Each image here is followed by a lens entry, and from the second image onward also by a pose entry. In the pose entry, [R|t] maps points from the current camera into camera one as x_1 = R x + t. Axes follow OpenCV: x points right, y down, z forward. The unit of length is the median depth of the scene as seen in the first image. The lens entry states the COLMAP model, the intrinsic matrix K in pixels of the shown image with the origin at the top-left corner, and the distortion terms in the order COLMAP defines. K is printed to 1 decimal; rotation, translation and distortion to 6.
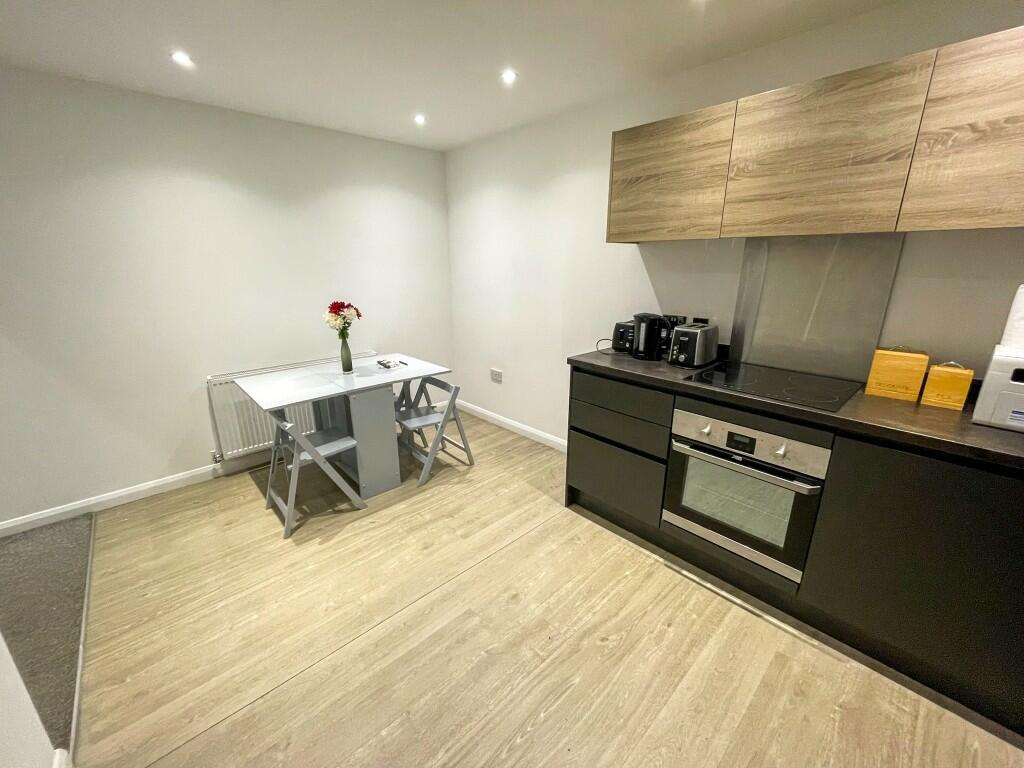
lens RADIAL K [[410.5, 0, 510.0], [0, 410.5, 380.7], [0, 0, 1]] dist [-0.004133, 0.000080]
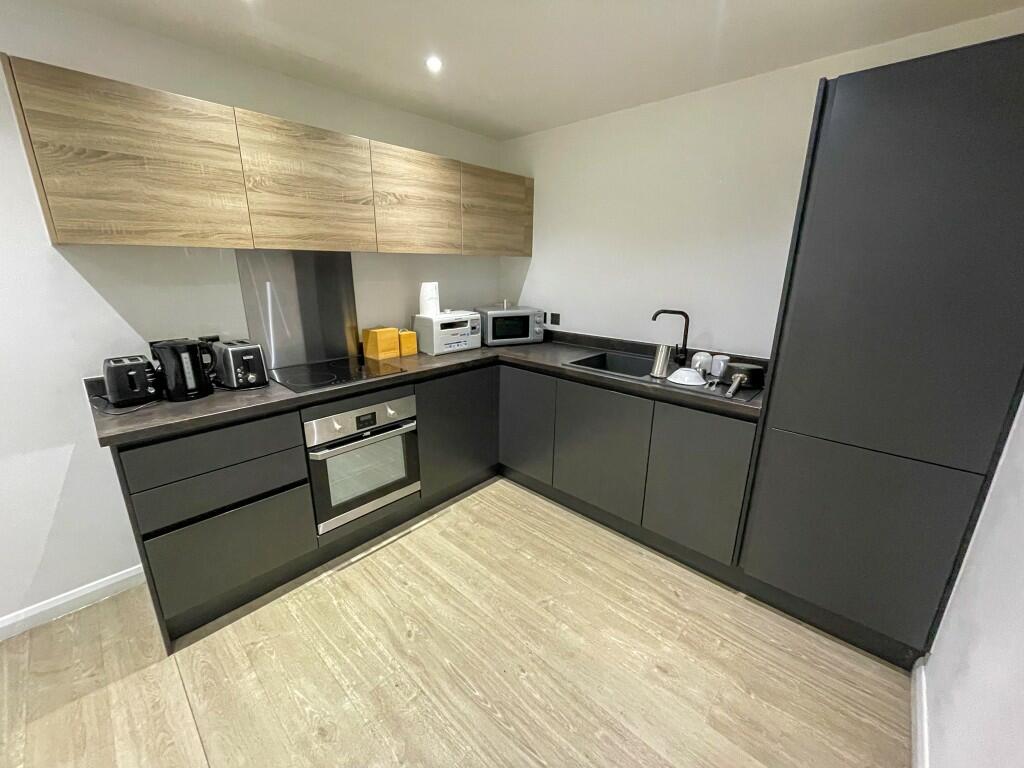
lens RADIAL K [[410.5, 0, 510.6], [0, 410.5, 381.1], [0, 0, 1]] dist [-0.004133, 0.000080]
pose [[-0.077455, -0.268160, 0.960256, -0.602526], [0.274130, 0.920298, 0.279113, -0.177557], [-0.958568, 0.284854, 0.002230, 0.548924]]
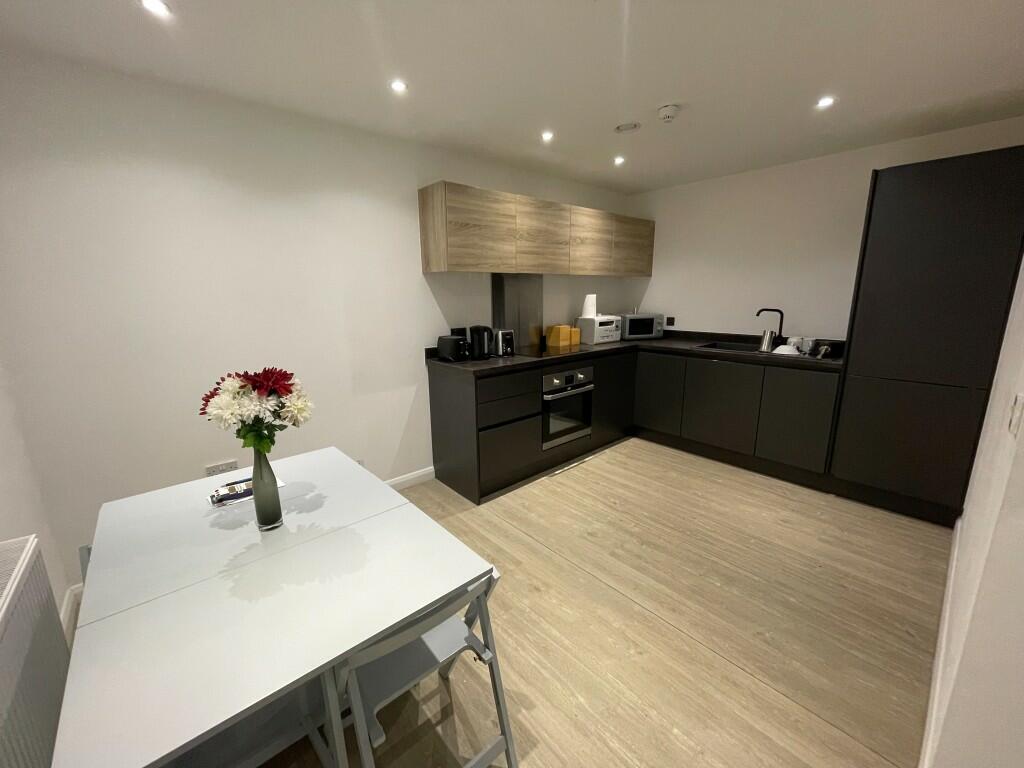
lens RADIAL K [[410.5, 0, 509.9], [0, 410.5, 381.2], [0, 0, 1]] dist [-0.004133, 0.000080]
pose [[0.025068, -0.208846, 0.977627, -1.300402], [0.292944, 0.936539, 0.192557, -0.288855], [-0.955801, 0.281563, 0.084657, 1.096319]]
